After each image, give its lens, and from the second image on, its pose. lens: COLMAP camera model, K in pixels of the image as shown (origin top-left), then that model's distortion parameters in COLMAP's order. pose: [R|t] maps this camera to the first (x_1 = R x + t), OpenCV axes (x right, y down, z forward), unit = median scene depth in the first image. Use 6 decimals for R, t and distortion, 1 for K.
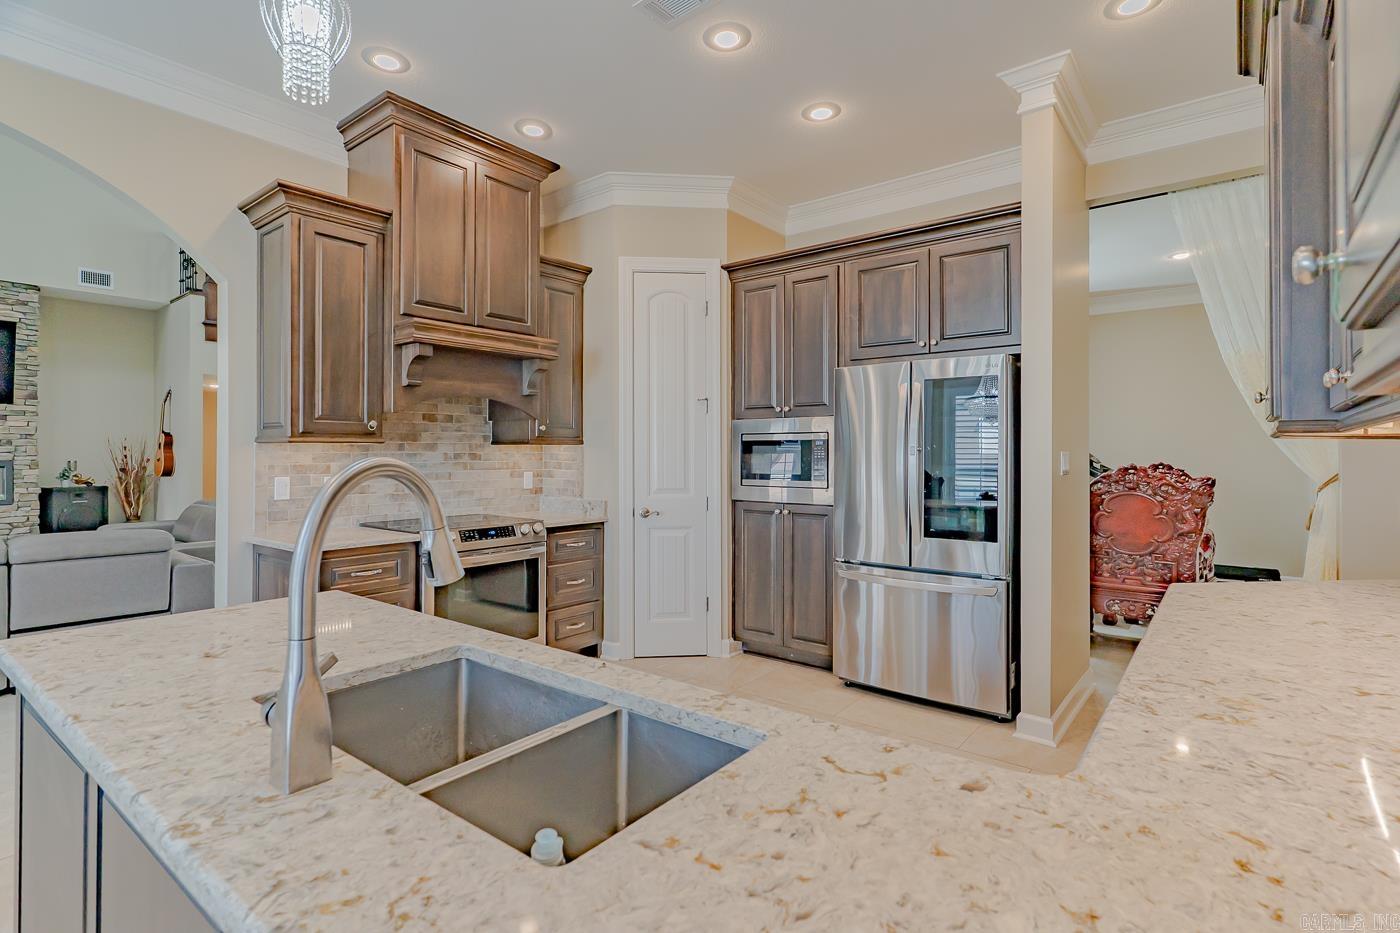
lens RADIAL K [[676.8, 0, 700.2], [0, 676.8, 448.0], [0, 0, 1]] dist [0.002038, 0.000044]
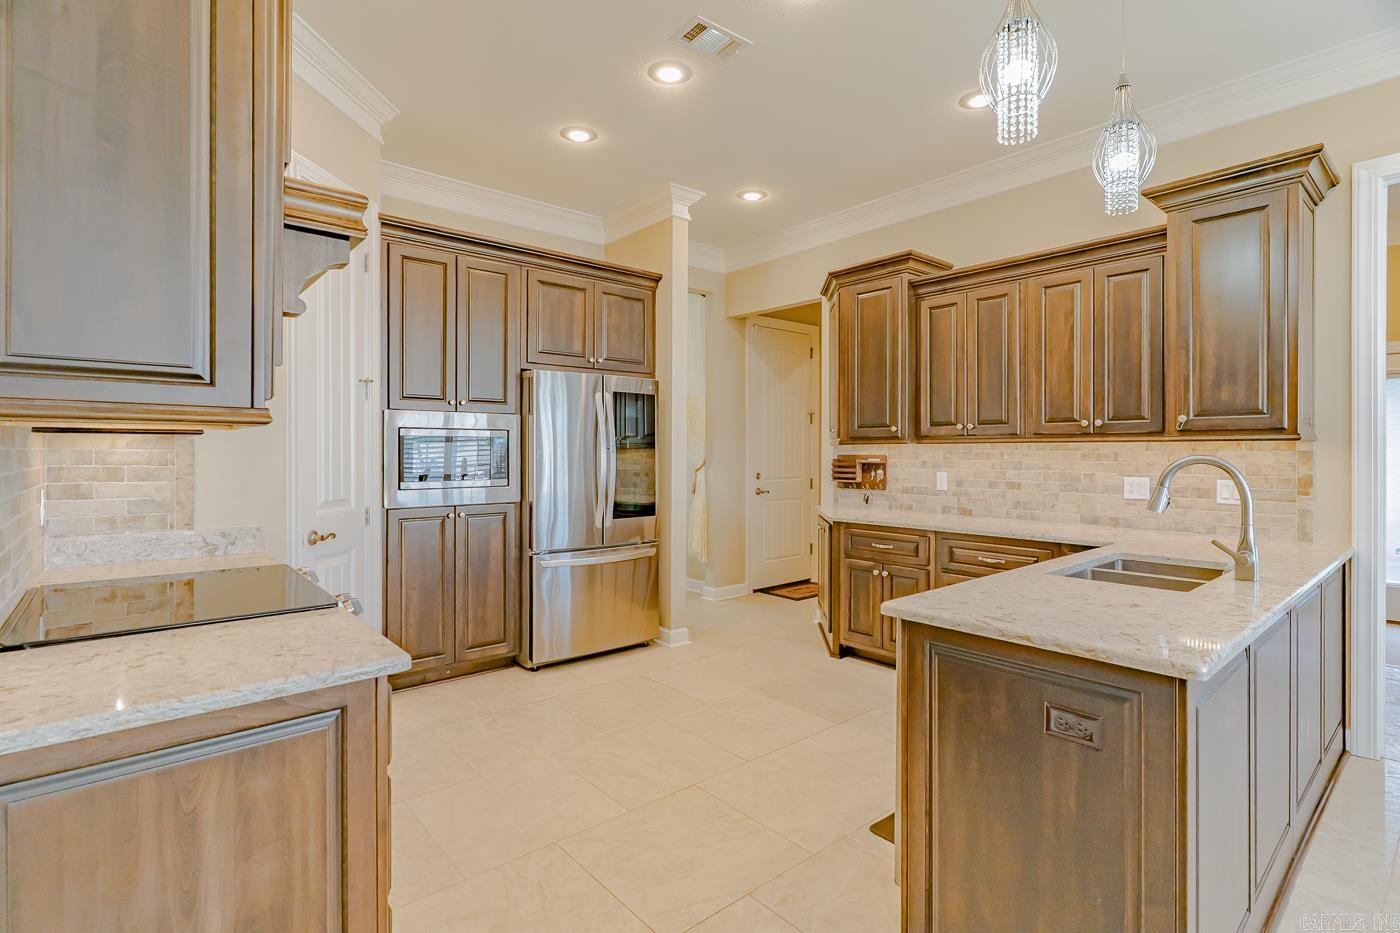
lens RADIAL K [[675.0, 0, 699.1], [0, 675.0, 457.7], [0, 0, 1]] dist [0.004560, 0.000664]
pose [[0.191285, -0.006318, 0.981514, -0.793528], [-0.004827, 0.999961, 0.007378, 0.009597], [-0.981523, -0.006149, 0.191247, 0.566295]]
